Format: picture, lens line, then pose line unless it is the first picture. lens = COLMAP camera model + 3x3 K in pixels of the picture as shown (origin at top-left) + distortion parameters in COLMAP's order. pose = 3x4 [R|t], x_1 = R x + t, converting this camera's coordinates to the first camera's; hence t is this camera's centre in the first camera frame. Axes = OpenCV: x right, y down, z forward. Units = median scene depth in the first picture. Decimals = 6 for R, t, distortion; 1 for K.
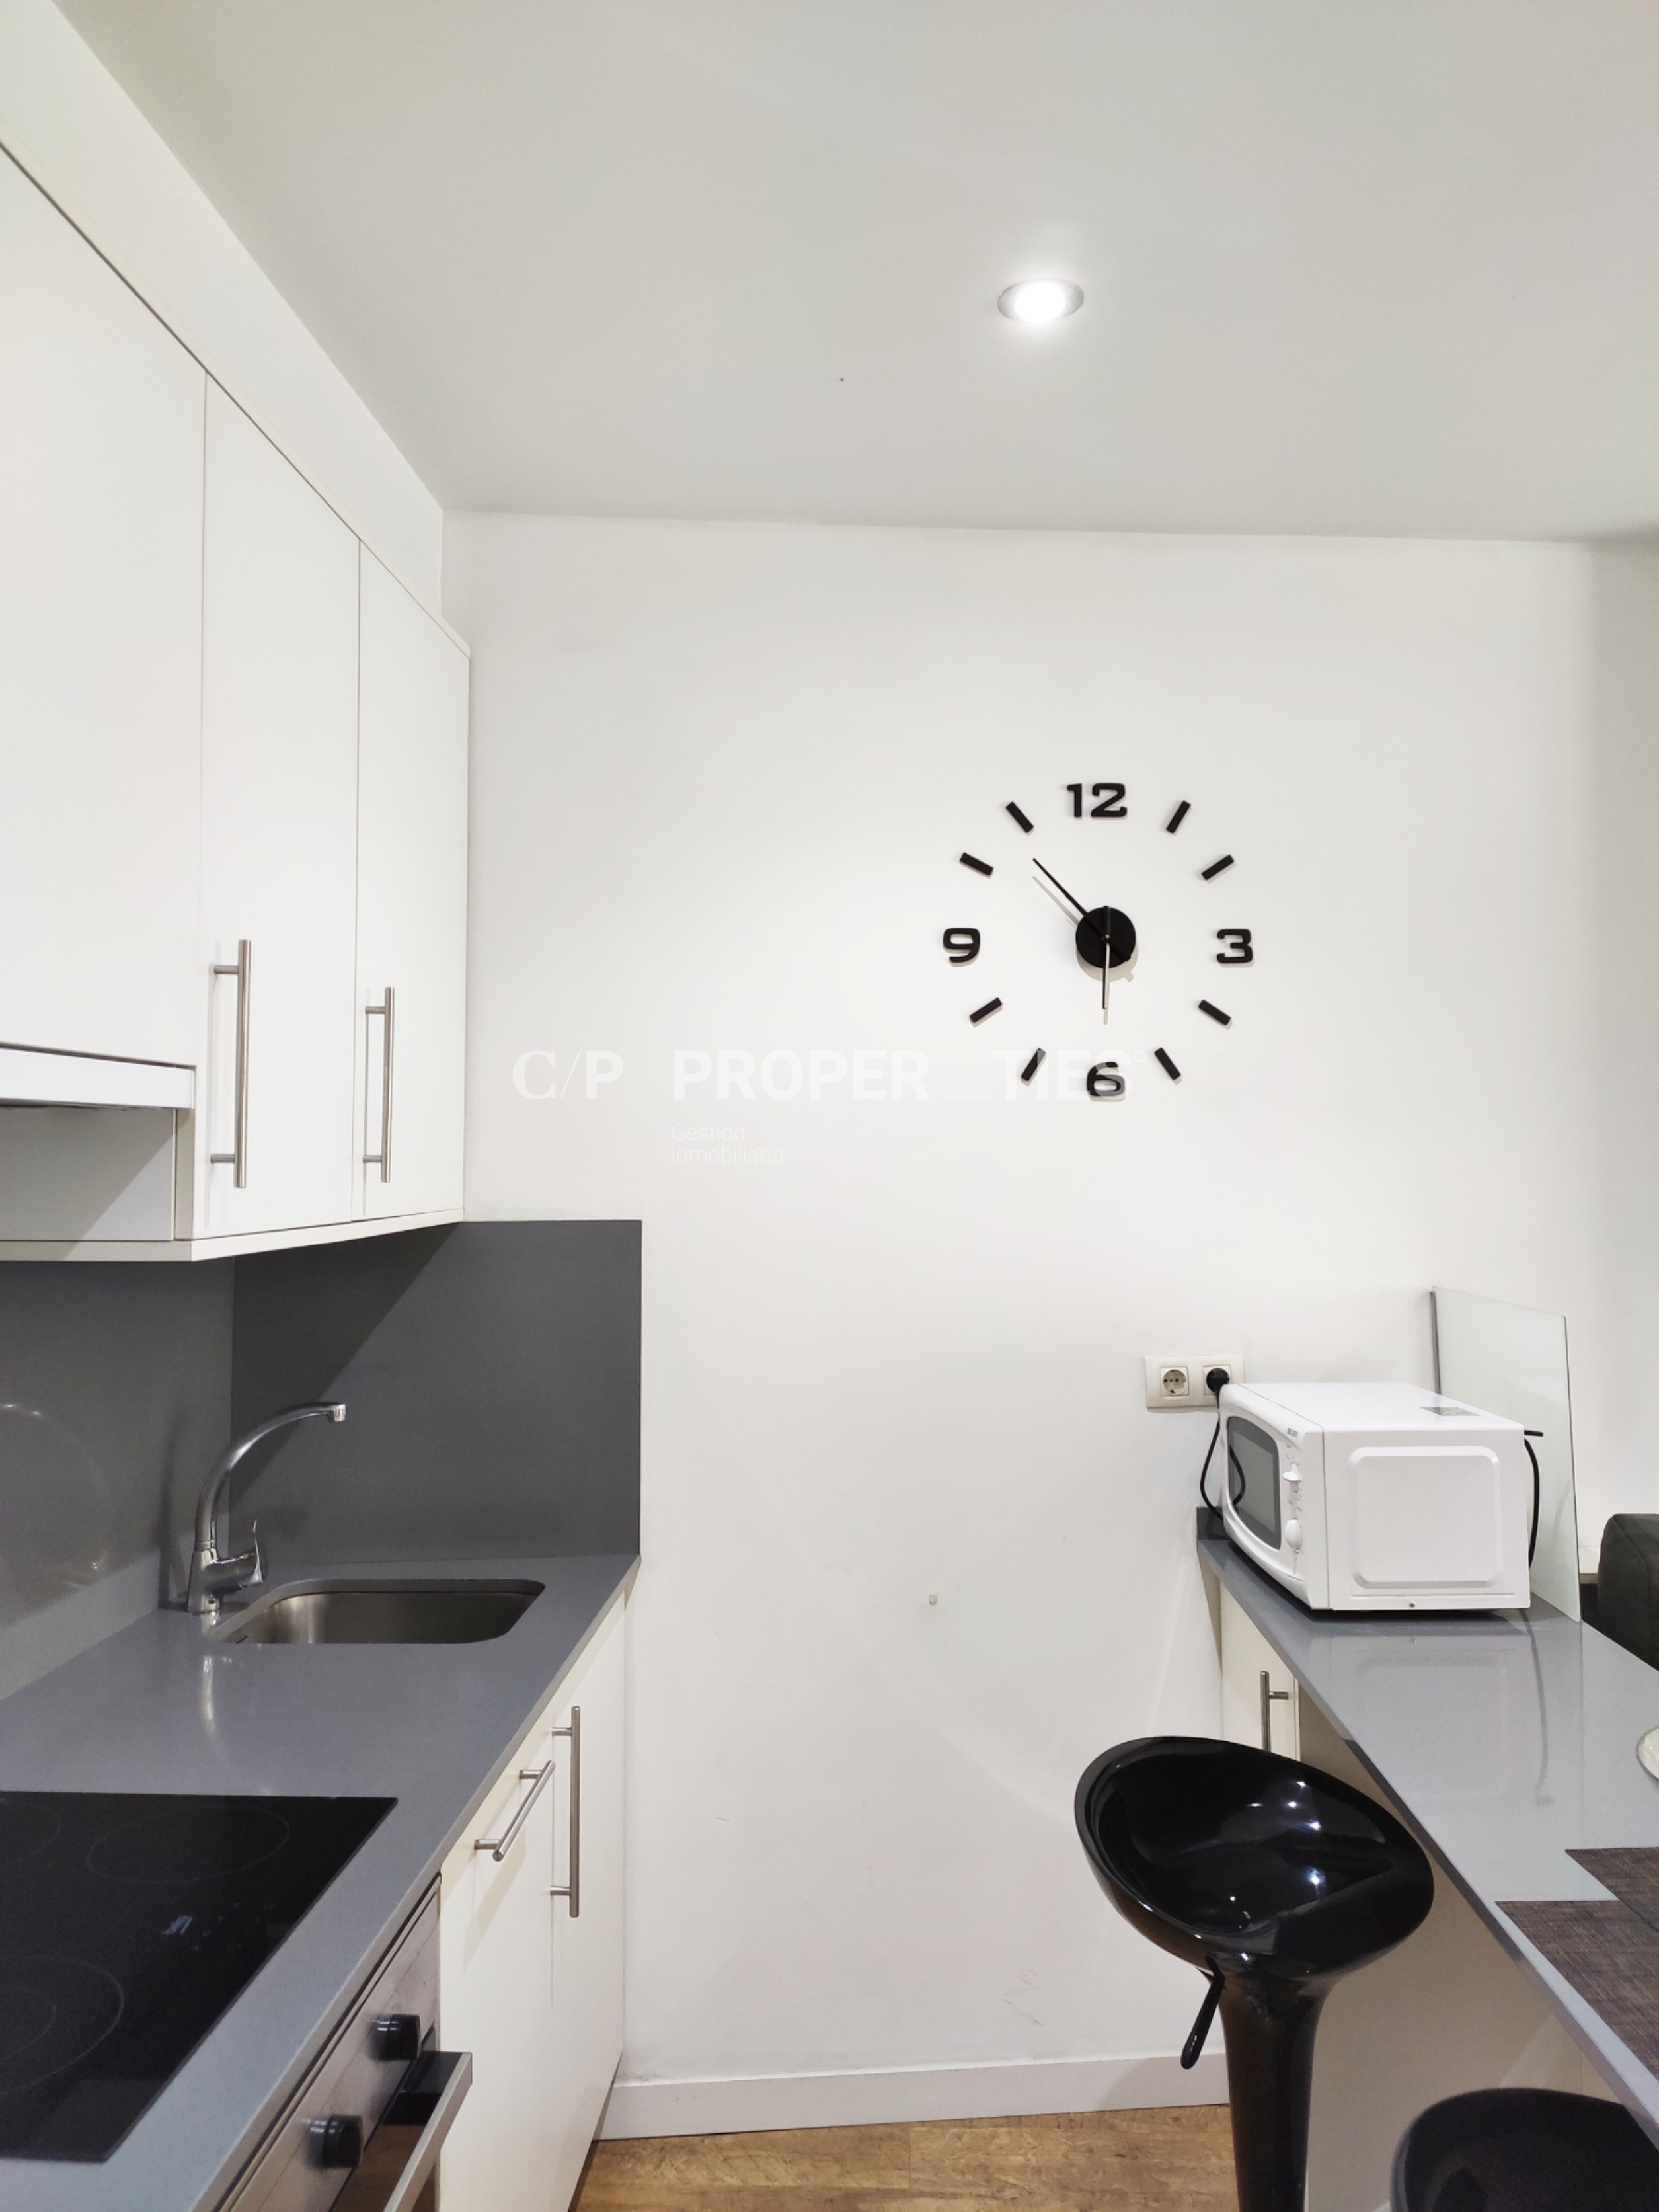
lens RADIAL K [[1667.0, 0, 816.2], [0, 1667.0, 1096.1], [0, 0, 1]] dist [0.057683, -0.040872]
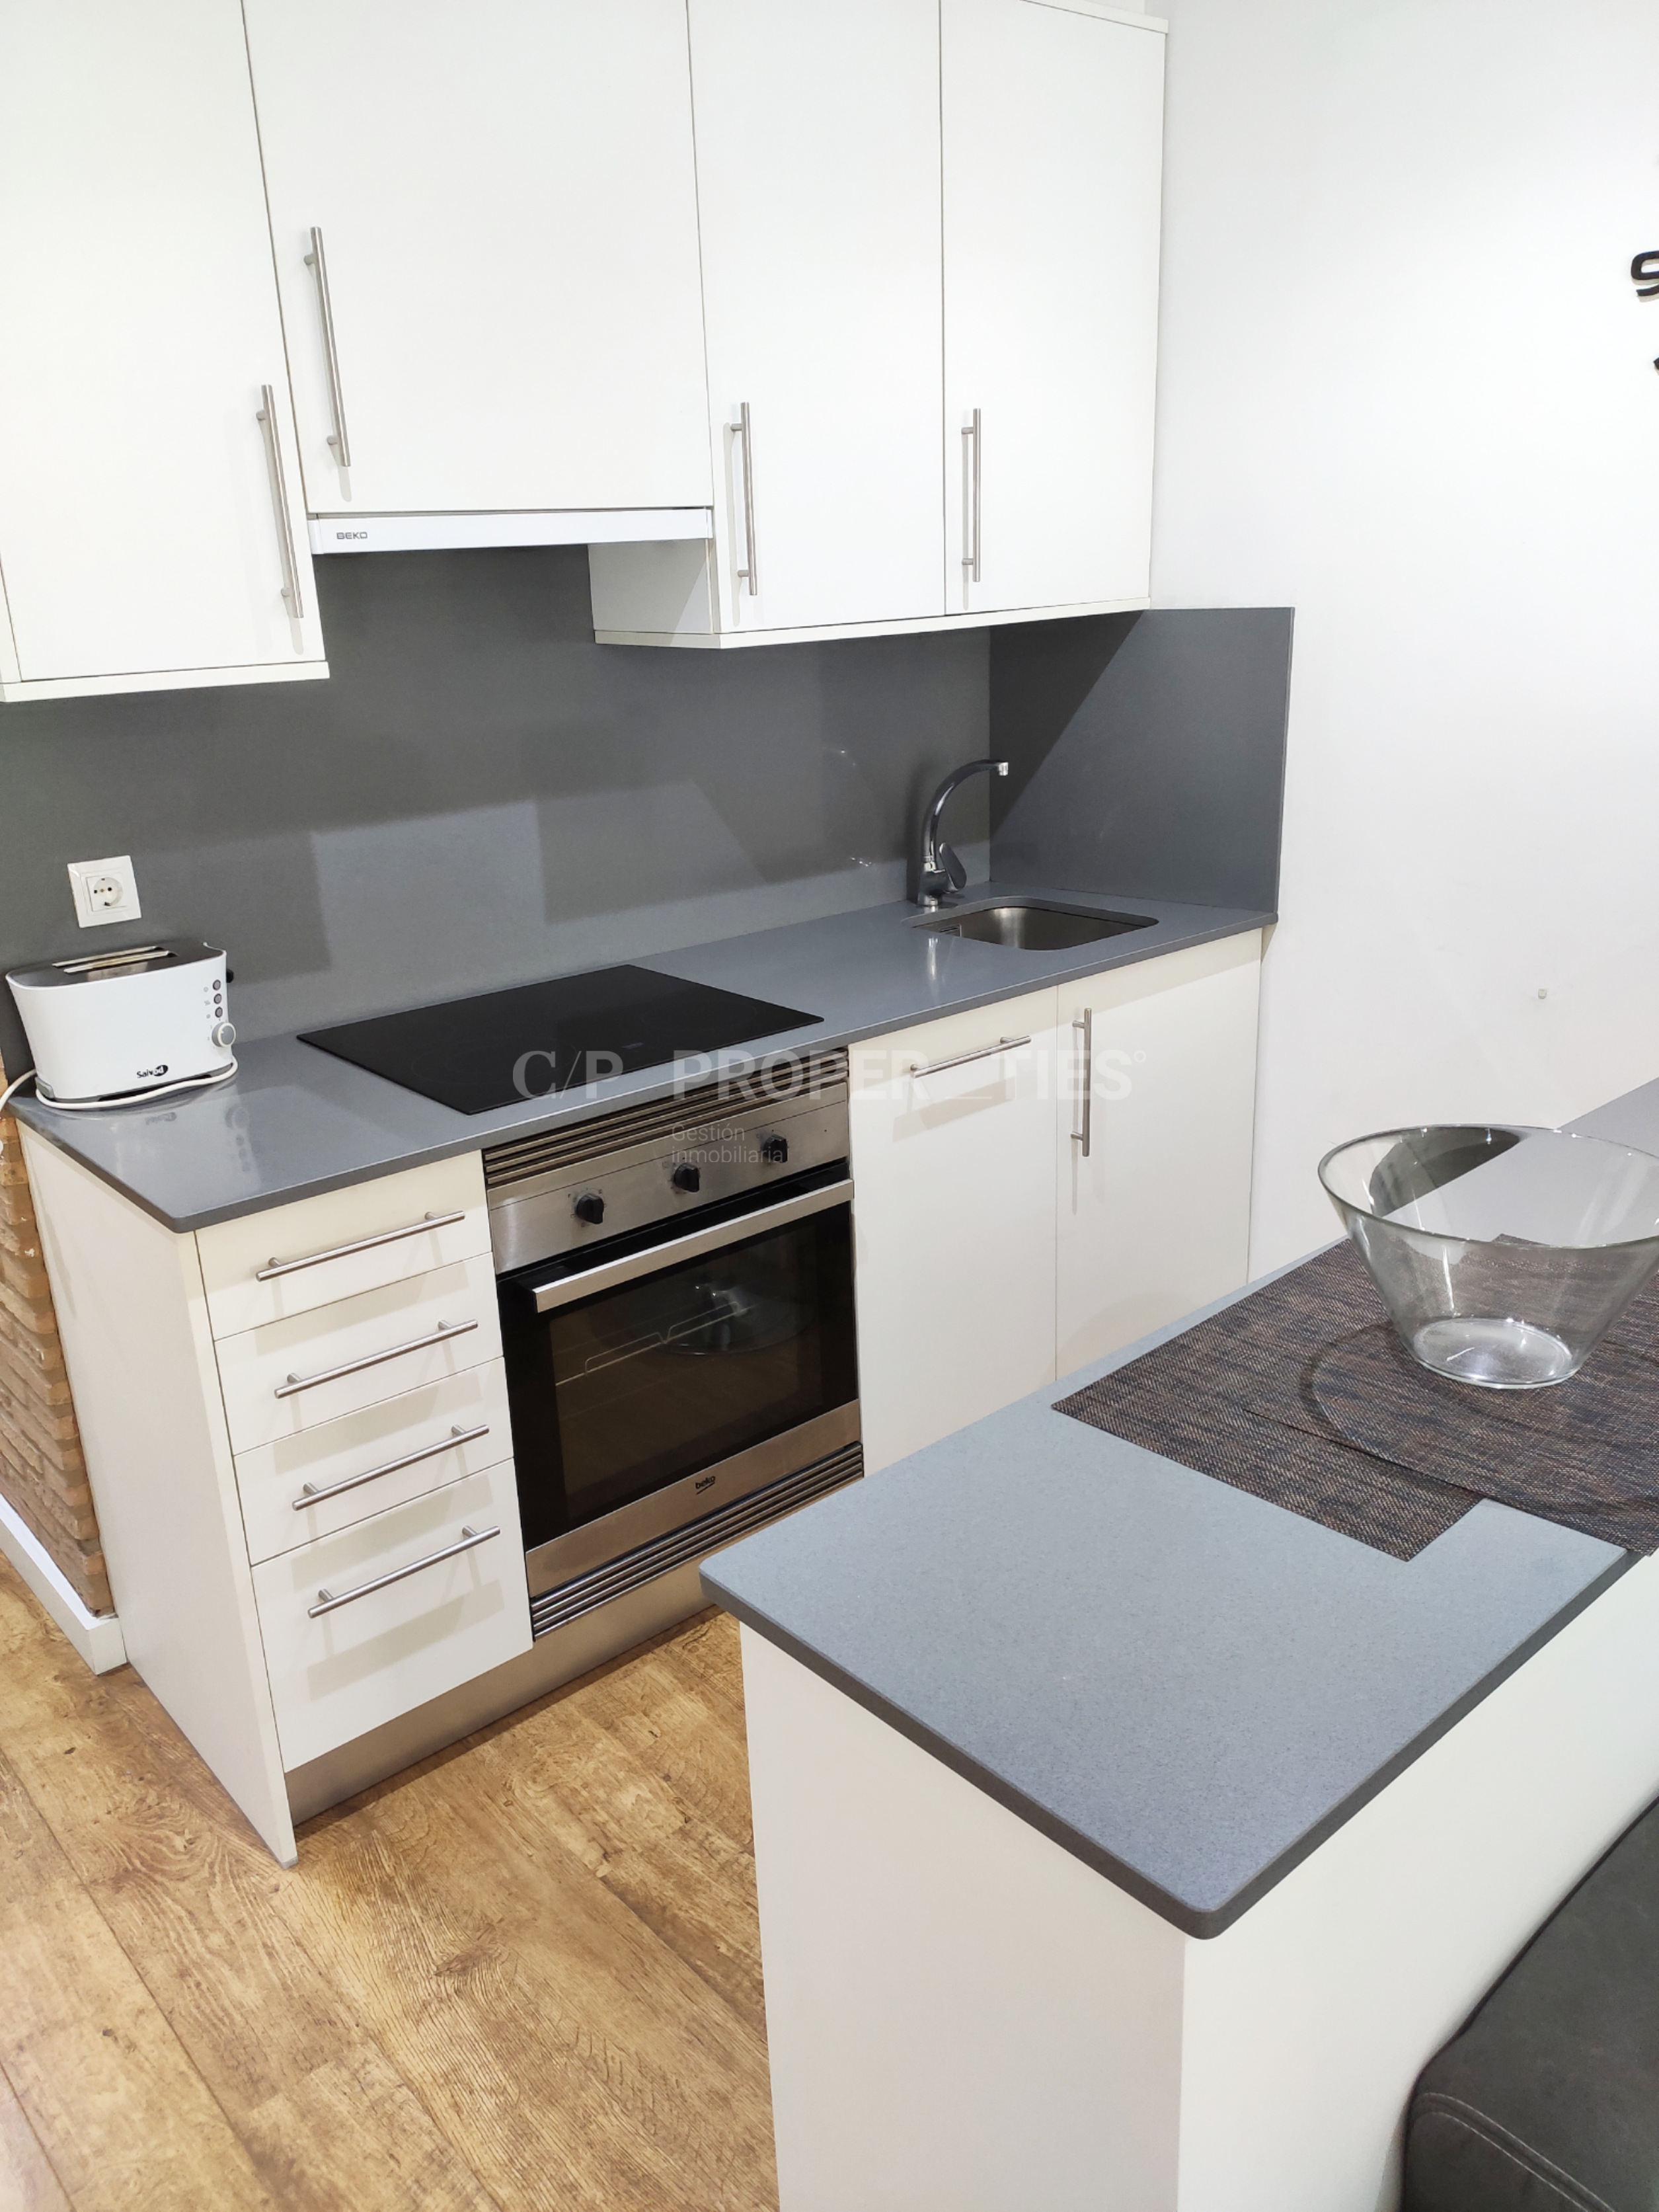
lens RADIAL K [[1667.0, 0, 845.2], [0, 1667.0, 1096.5], [0, 0, 1]] dist [0.057683, -0.040872]
pose [[0.701677, 0.203912, -0.682693, 0.494435], [0.061334, 0.937328, 0.343008, -0.018816], [0.709850, -0.282553, 0.645195, 0.019775]]
